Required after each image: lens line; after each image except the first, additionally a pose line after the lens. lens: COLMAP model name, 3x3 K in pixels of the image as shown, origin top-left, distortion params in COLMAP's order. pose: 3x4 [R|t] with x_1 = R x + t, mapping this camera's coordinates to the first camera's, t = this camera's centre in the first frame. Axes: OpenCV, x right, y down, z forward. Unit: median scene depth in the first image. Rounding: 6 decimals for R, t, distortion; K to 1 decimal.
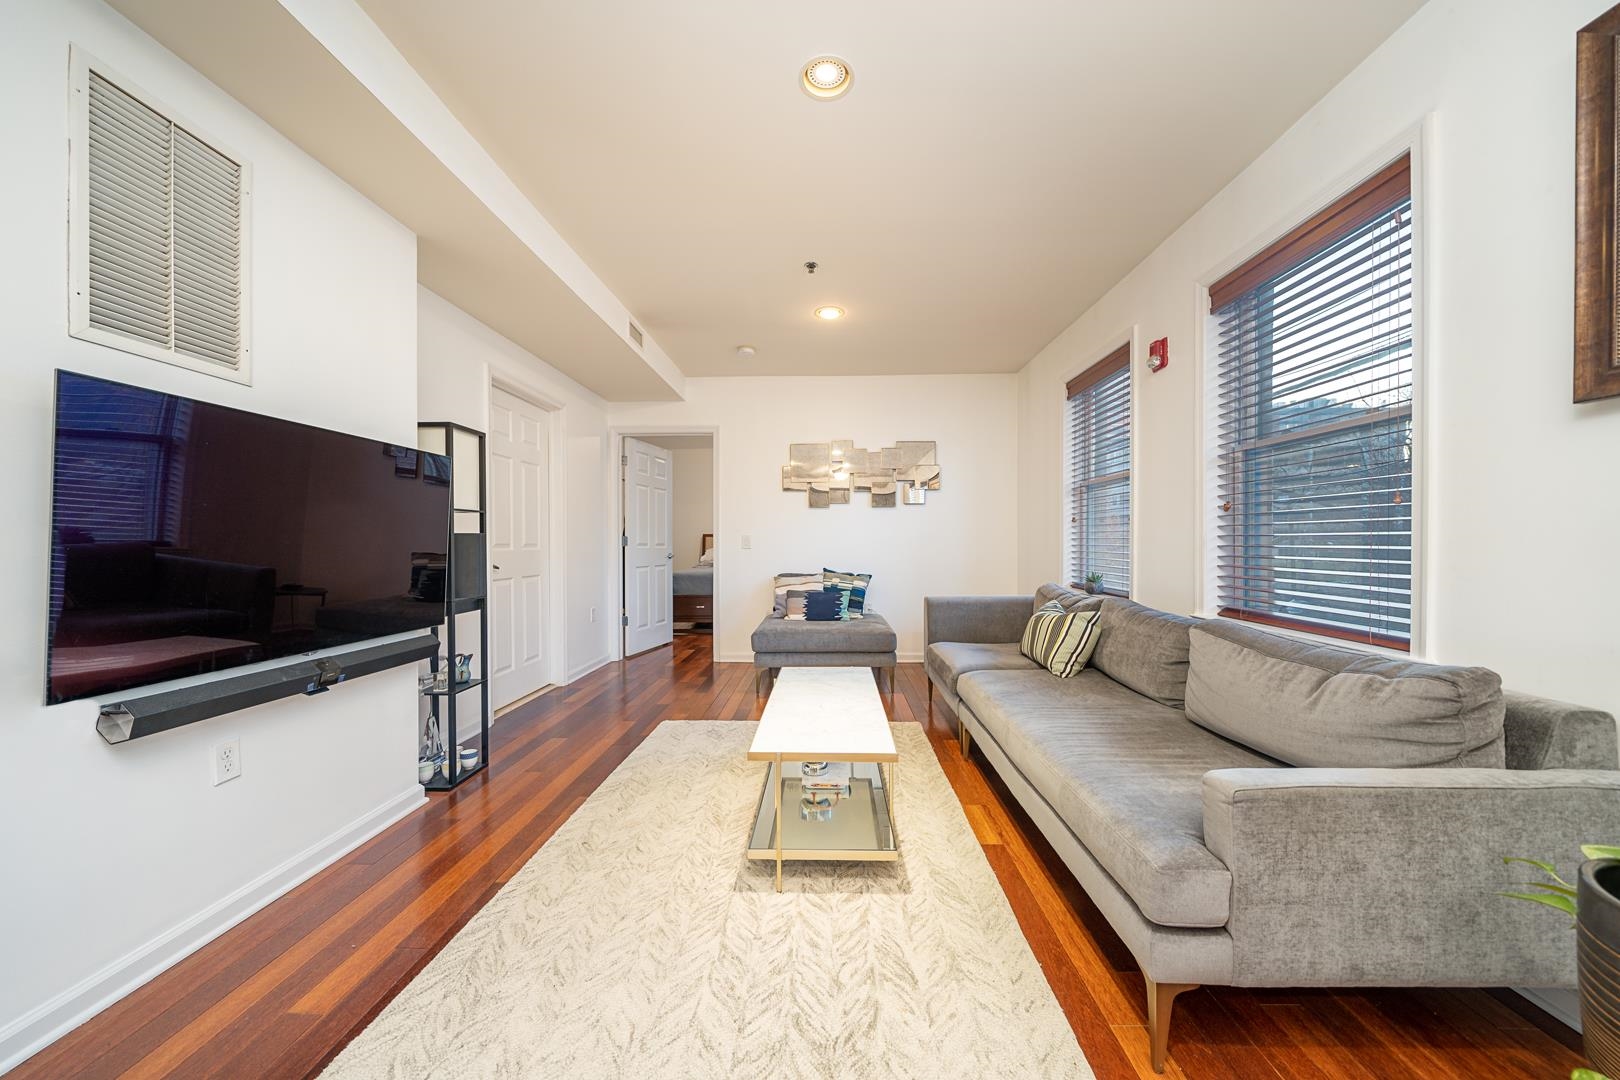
lens RADIAL K [[559.6, 0, 820.0], [0, 559.6, 546.8], [0, 0, 1]] dist [0.000088, -0.000005]
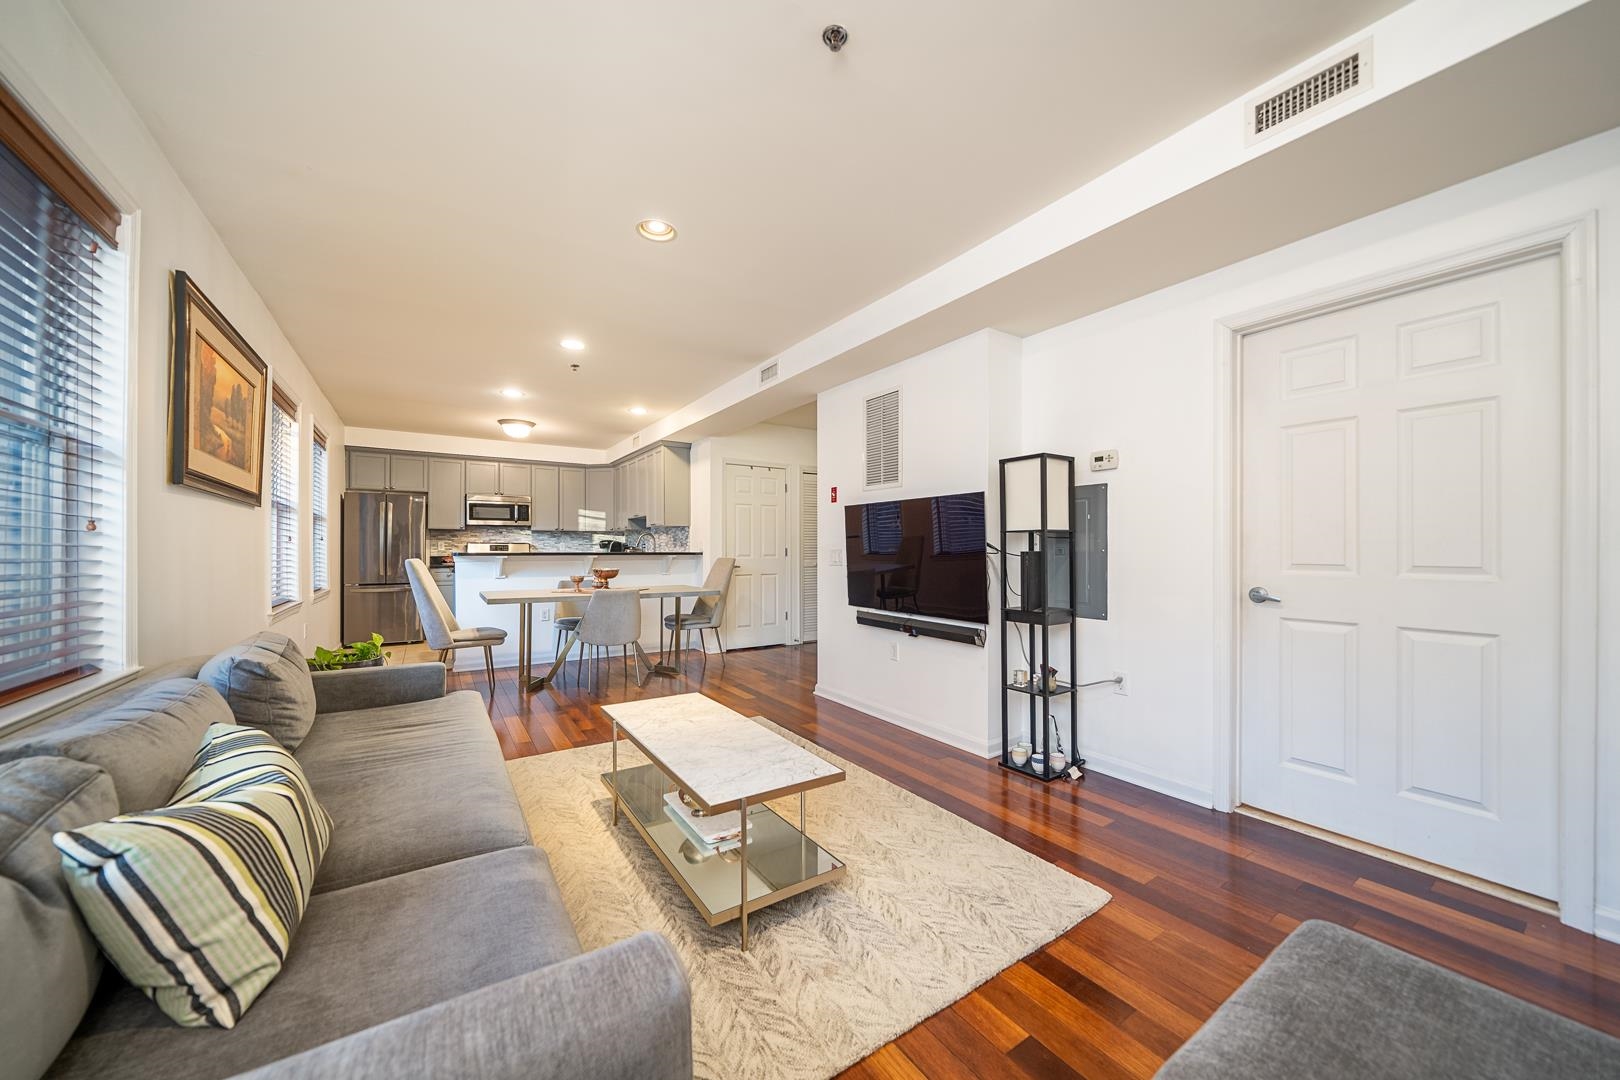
lens RADIAL K [[576.4, 0, 803.0], [0, 576.4, 548.9], [0, 0, 1]] dist [0.000102, -0.000001]
pose [[-0.826574, -0.002372, -0.562823, 0.267326], [-0.003459, 0.999994, 0.000865, -0.021660], [0.562817, 0.002662, -0.826577, 1.231104]]
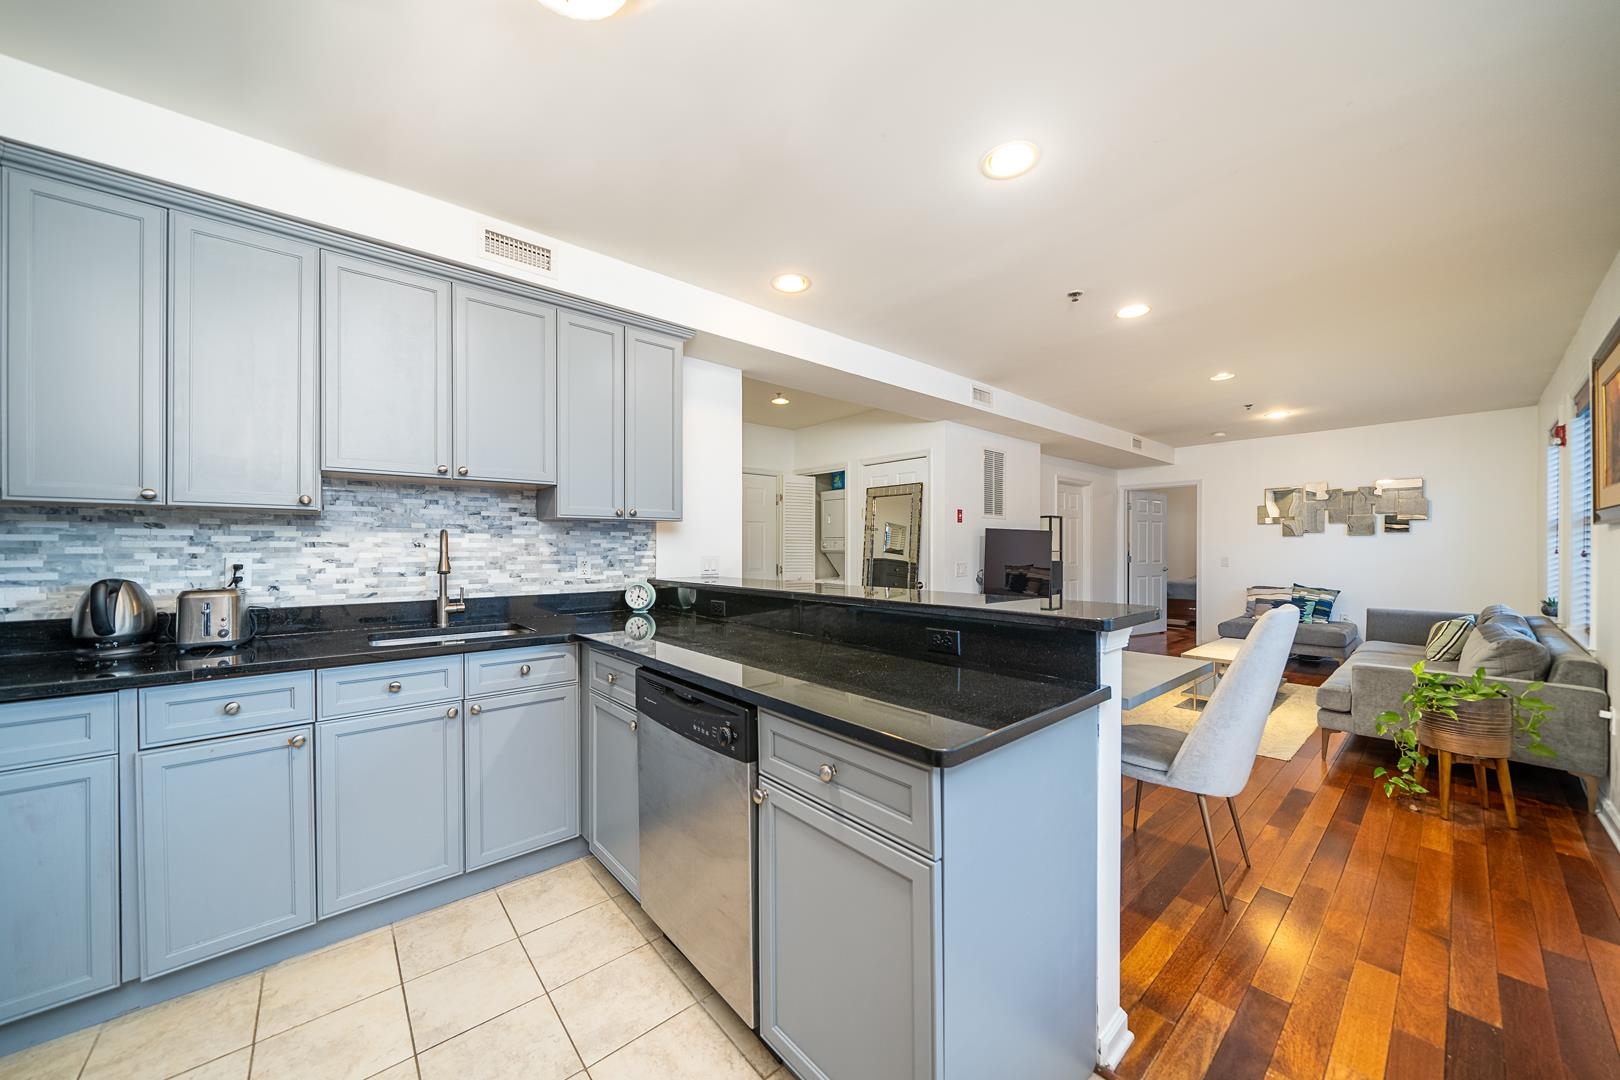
lens RADIAL K [[562.9, 0, 806.9], [0, 562.9, 548.2], [0, 0, 1]] dist [-0.003972, -0.000038]
pose [[0.658106, -0.000757, -0.752925, 0.318742], [-0.000749, 0.999998, -0.001660, -0.053685], [0.752925, 0.001656, 0.658104, -0.940336]]
